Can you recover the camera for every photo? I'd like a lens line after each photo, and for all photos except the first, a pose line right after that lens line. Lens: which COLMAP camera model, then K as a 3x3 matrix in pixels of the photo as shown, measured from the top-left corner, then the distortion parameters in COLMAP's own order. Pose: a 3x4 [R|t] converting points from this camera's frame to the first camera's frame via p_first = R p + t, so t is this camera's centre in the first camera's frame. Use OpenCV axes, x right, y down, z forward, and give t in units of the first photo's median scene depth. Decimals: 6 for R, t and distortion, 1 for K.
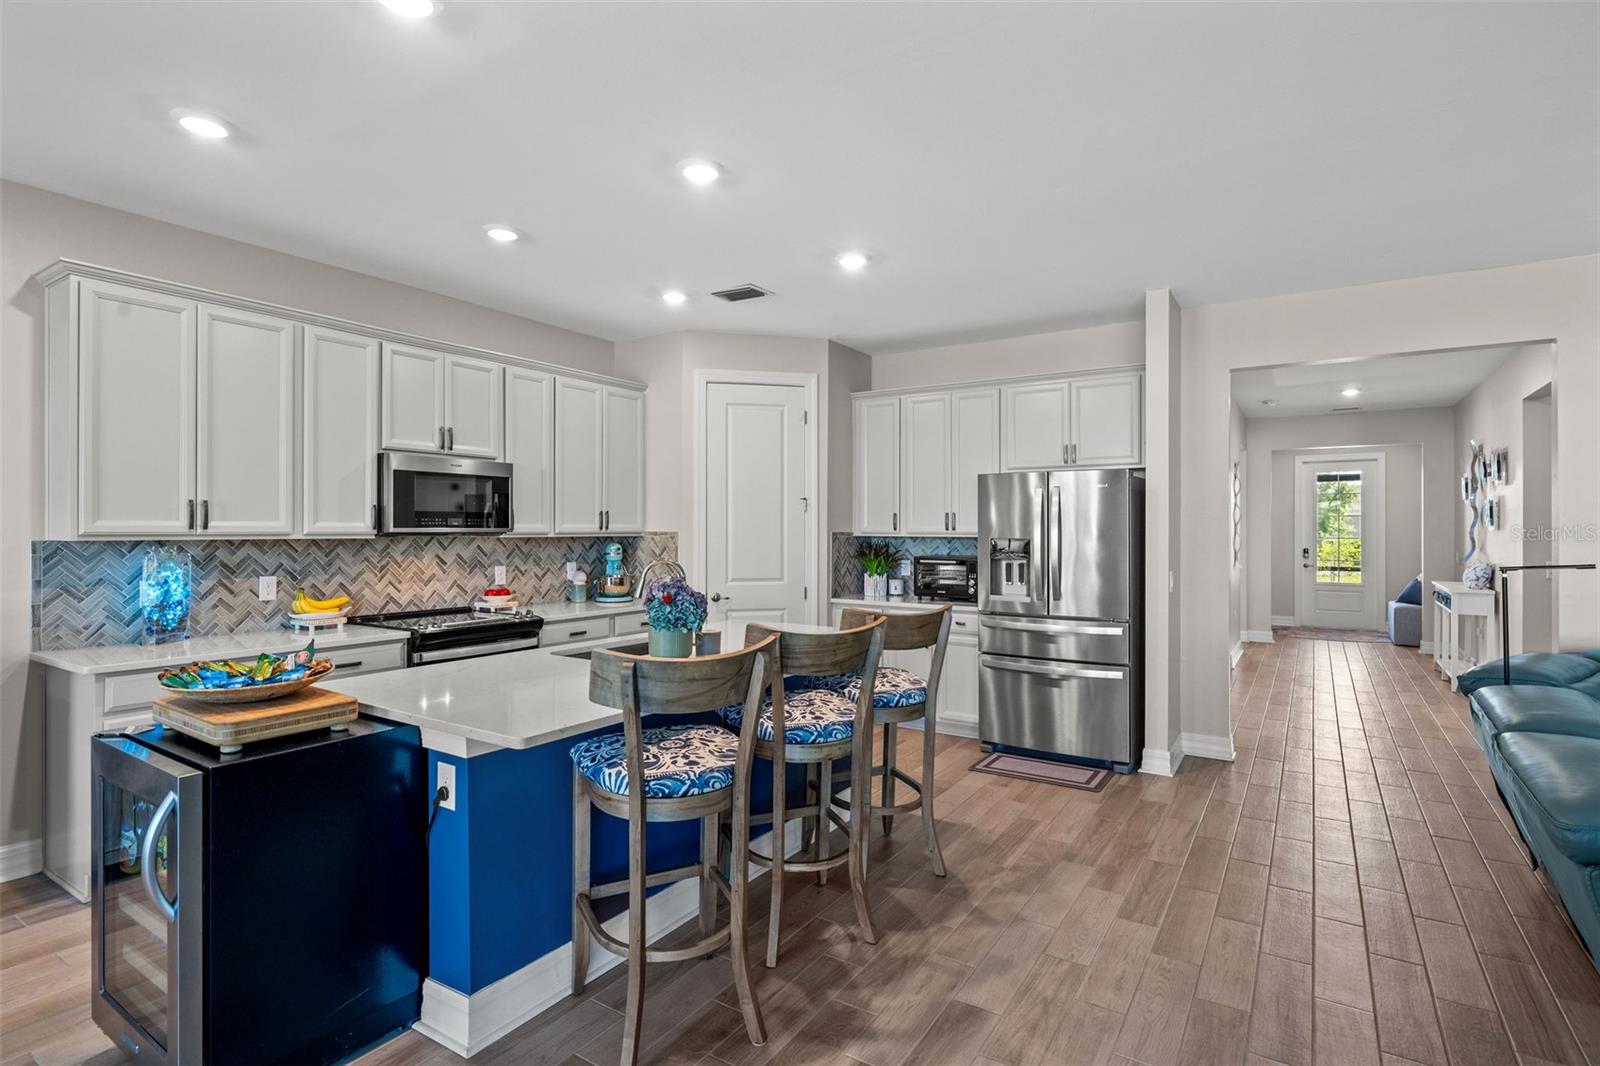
lens RADIAL K [[781.9, 0, 794.8], [0, 781.9, 532.7], [0, 0, 1]] dist [-0.004127, 0.001942]
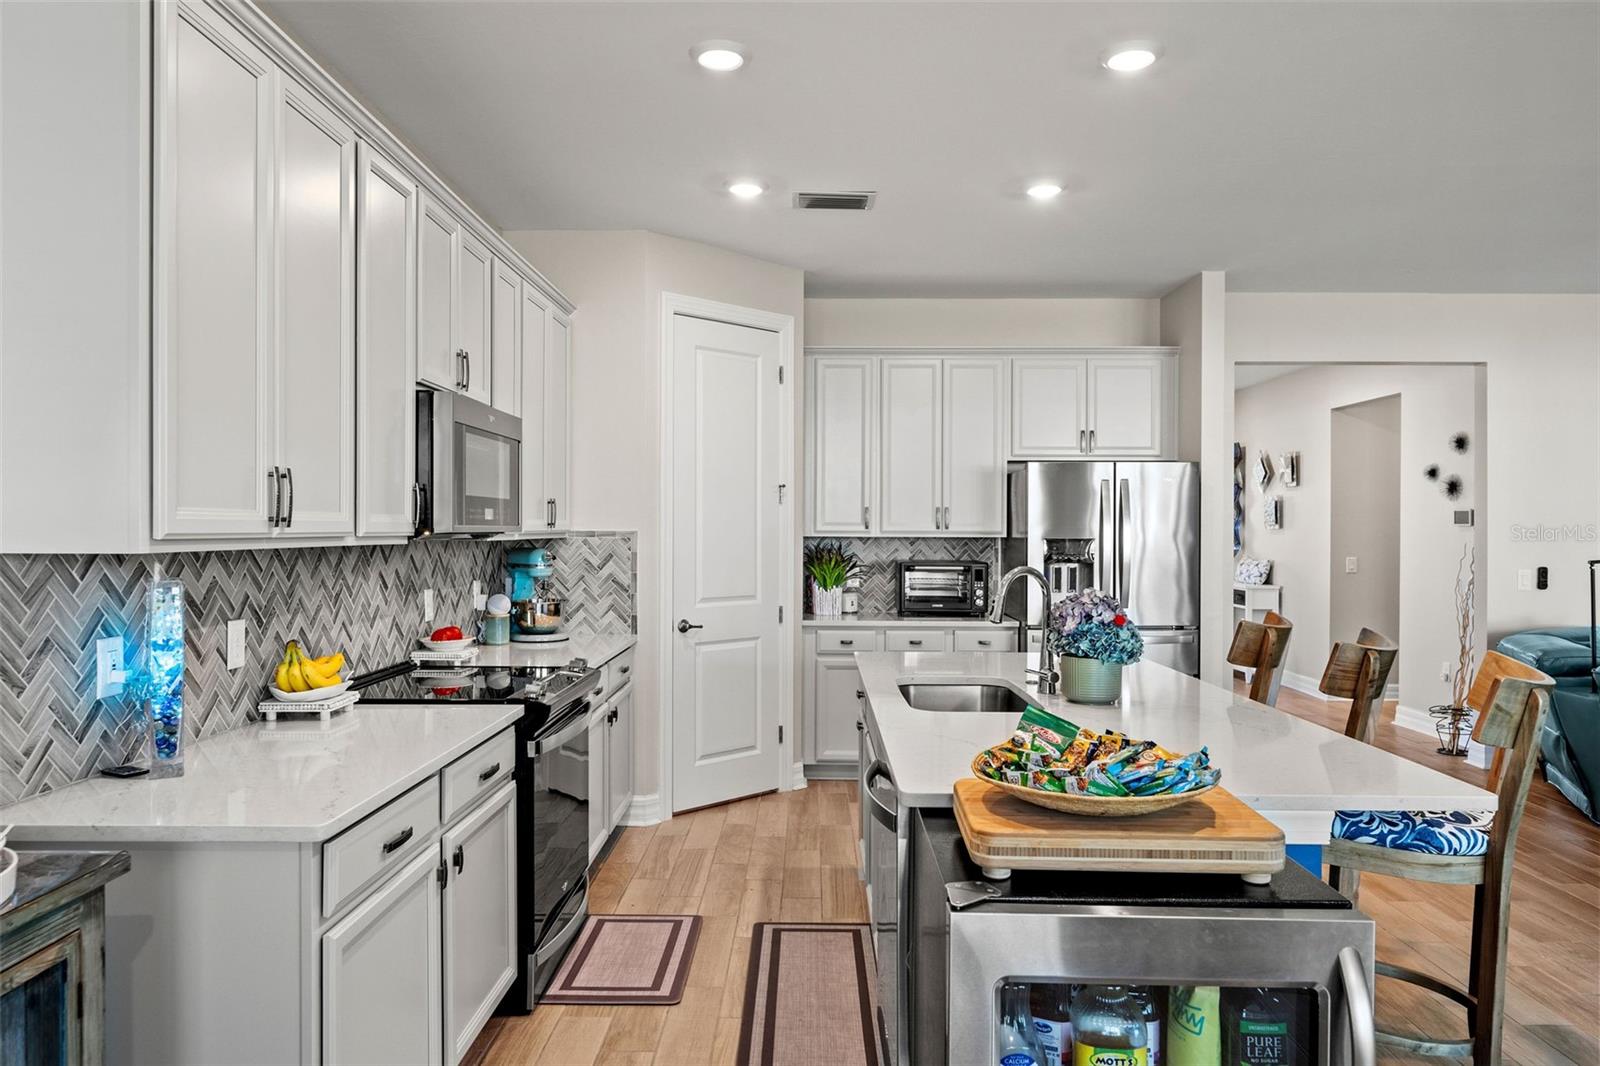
lens RADIAL K [[1050.0, 0, 788.9], [0, 1050.0, 534.5], [0, 0, 1]] dist [-0.010676, 0.001101]
pose [[0.847946, -0.002494, 0.530076, -0.705805], [0.000637, 0.999993, 0.003686, -0.001863], [-0.530082, -0.002788, 0.847942, 0.229969]]
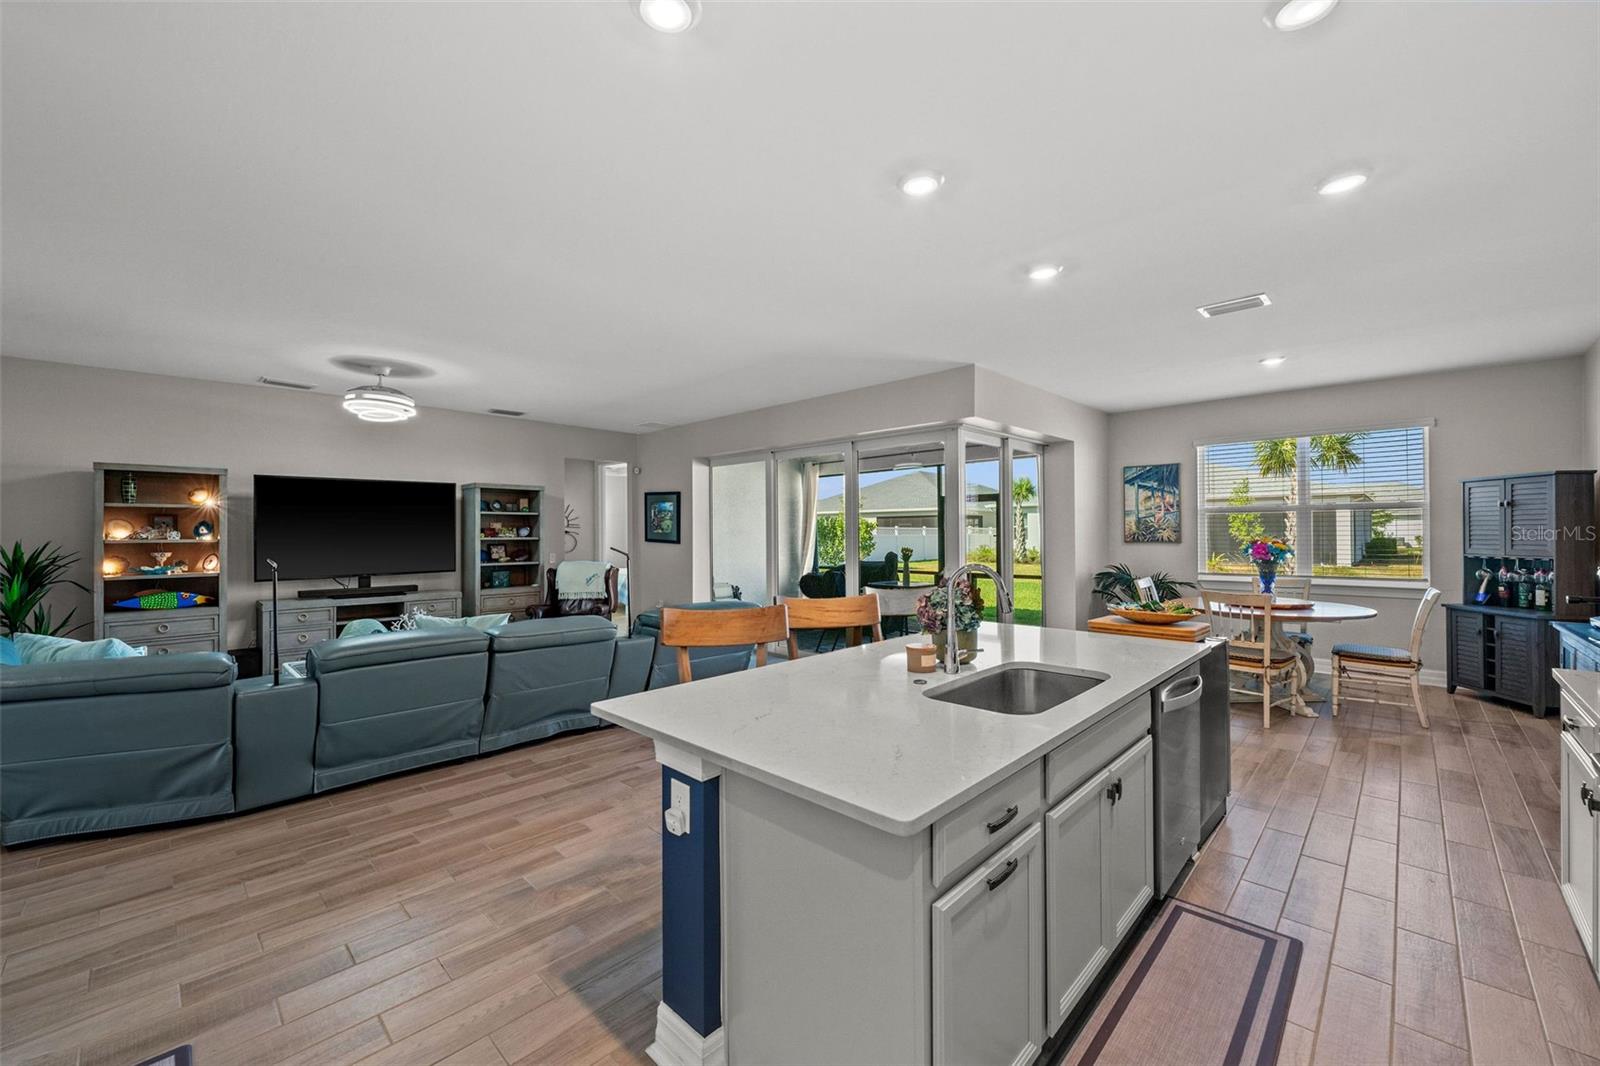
lens RADIAL K [[635.1, 0, 796.3], [0, 635.1, 529.9], [0, 0, 1]] dist [-0.003387, 0.000694]
pose [[-0.982211, 0.005889, 0.187686, -0.086628], [0.005670, 0.999982, -0.001708, -0.004647], [-0.187693, -0.000613, -0.982228, 1.380805]]
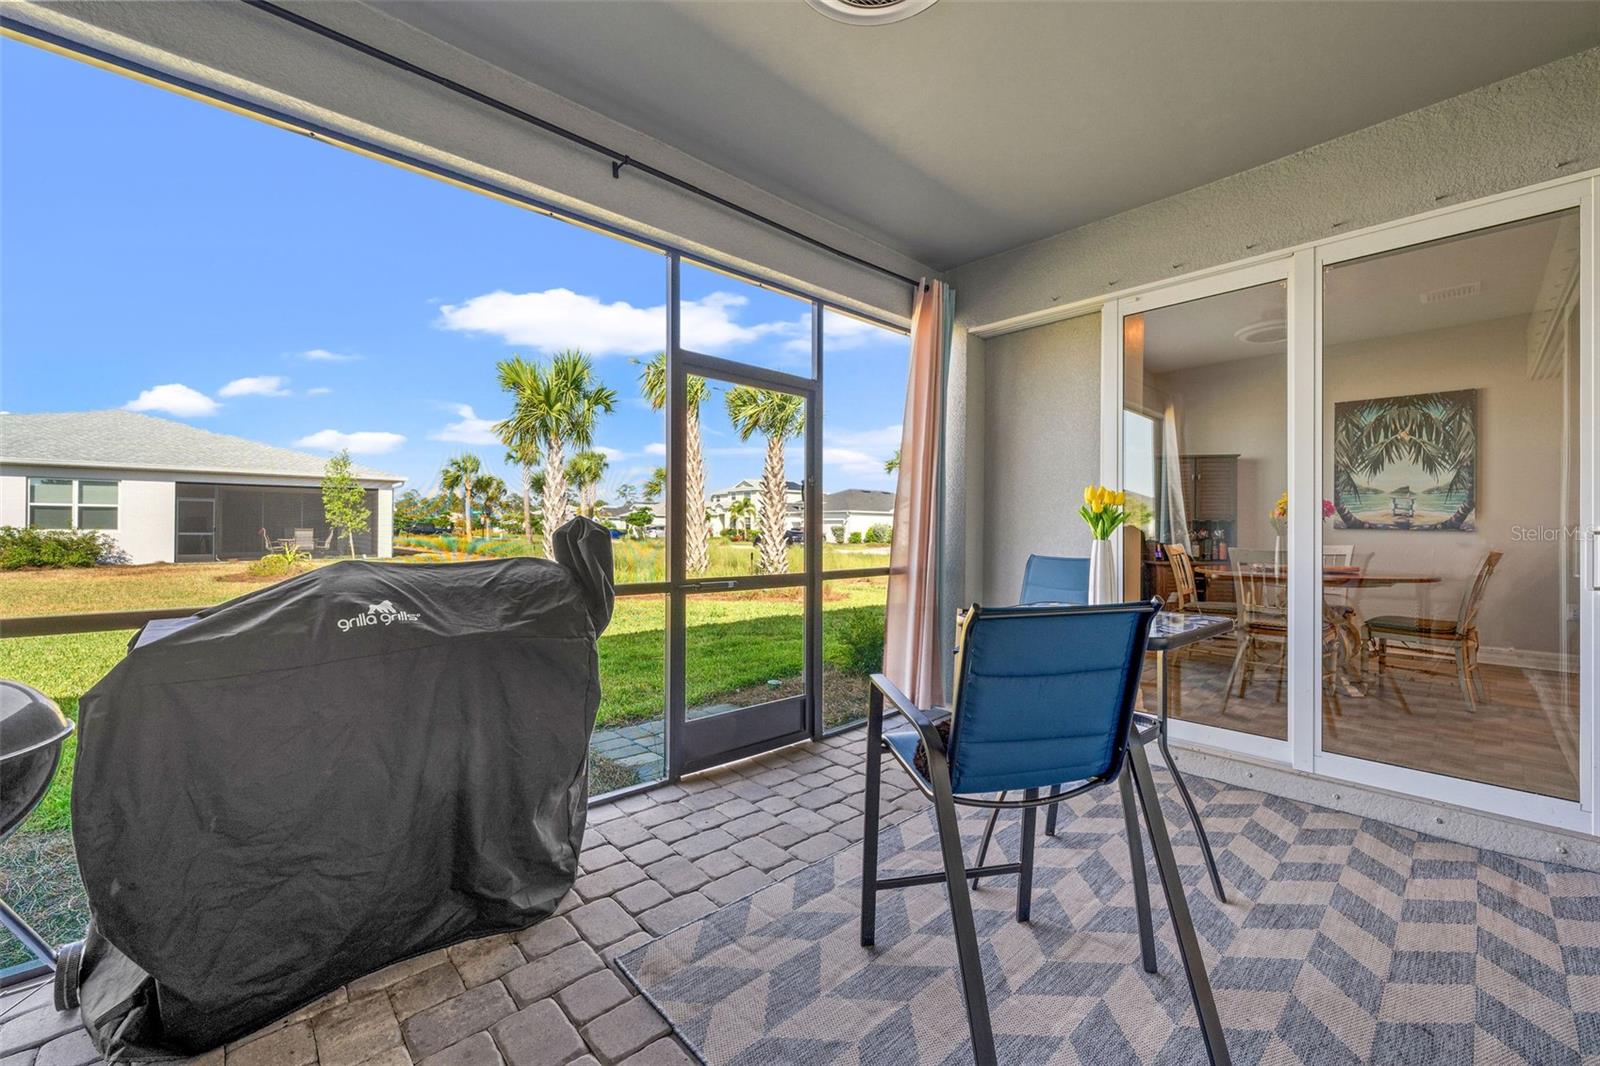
lens RADIAL K [[635.1, 0, 800.1], [0, 635.1, 528.2], [0, 0, 1]] dist [-0.003387, 0.000694]
pose [[-0.234729, -0.002967, -0.972056, 0.523500], [-0.007719, 0.999970, -0.001188, 0.083816], [0.972030, 0.007224, -0.234745, -0.657019]]
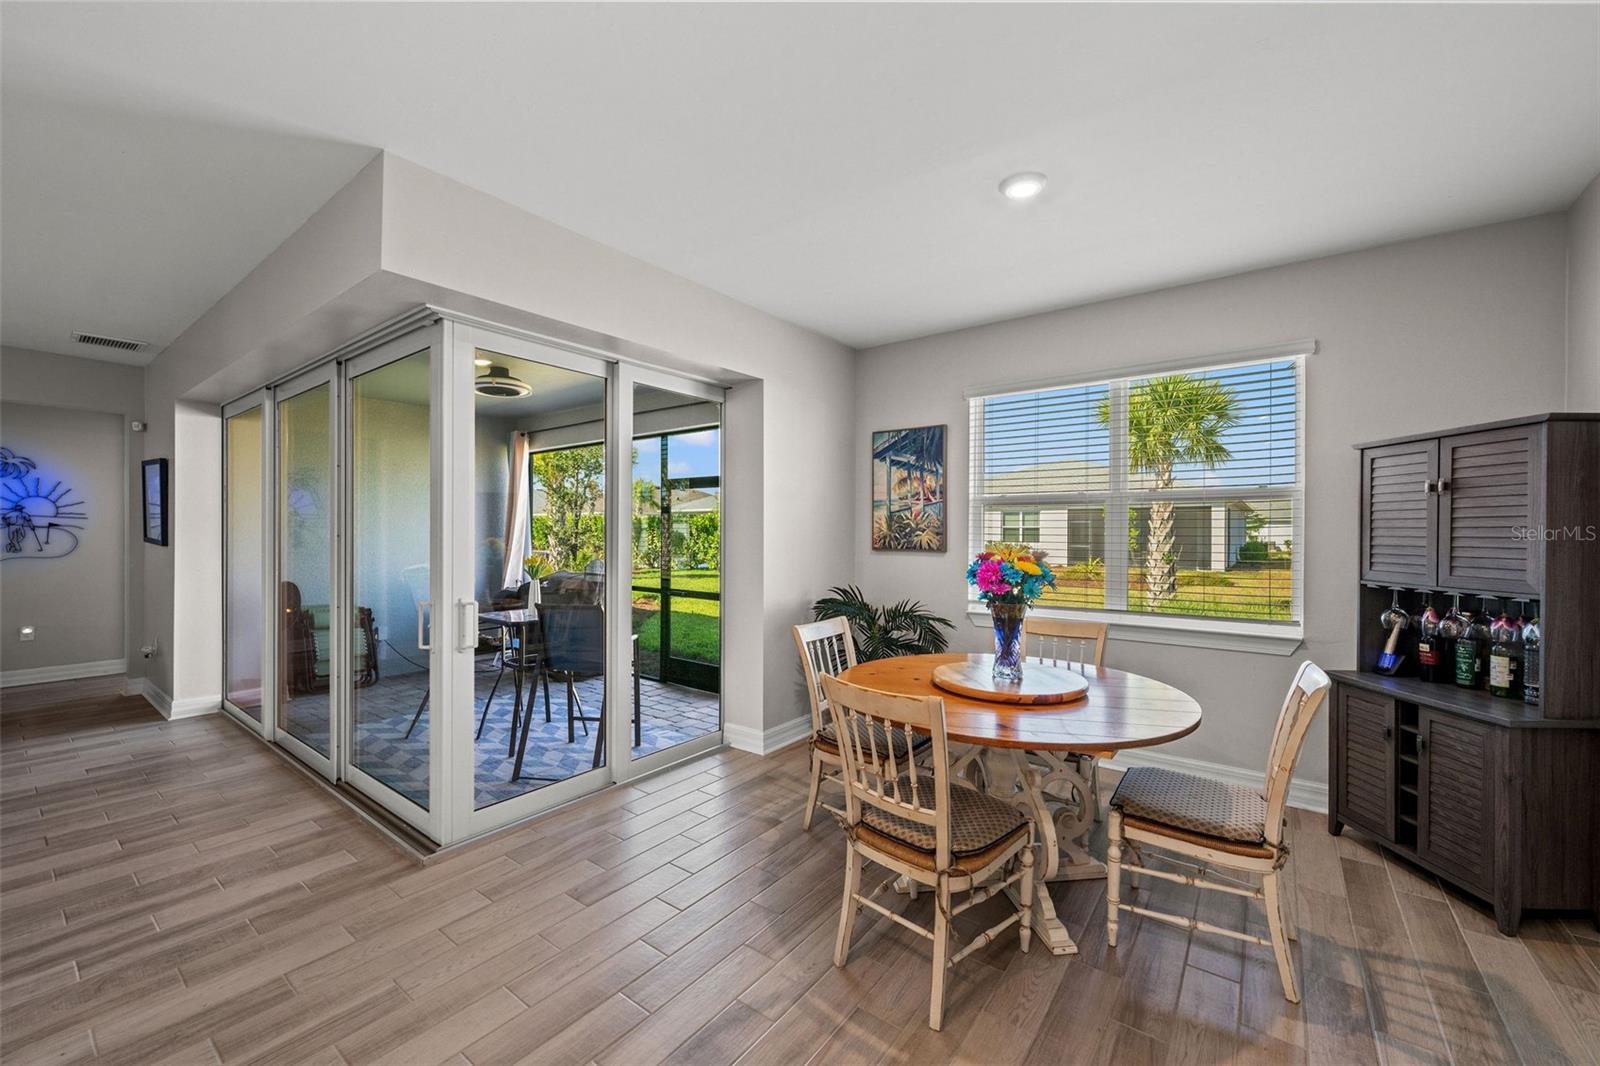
lens RADIAL K [[635.1, 0, 797.9], [0, 635.1, 533.2], [0, 0, 1]] dist [-0.003387, 0.000694]
pose [[-0.997518, -0.005844, 0.070165, -0.616749], [-0.005479, 0.999970, 0.005391, -0.003083], [-0.070194, 0.004993, -0.997521, 0.587349]]
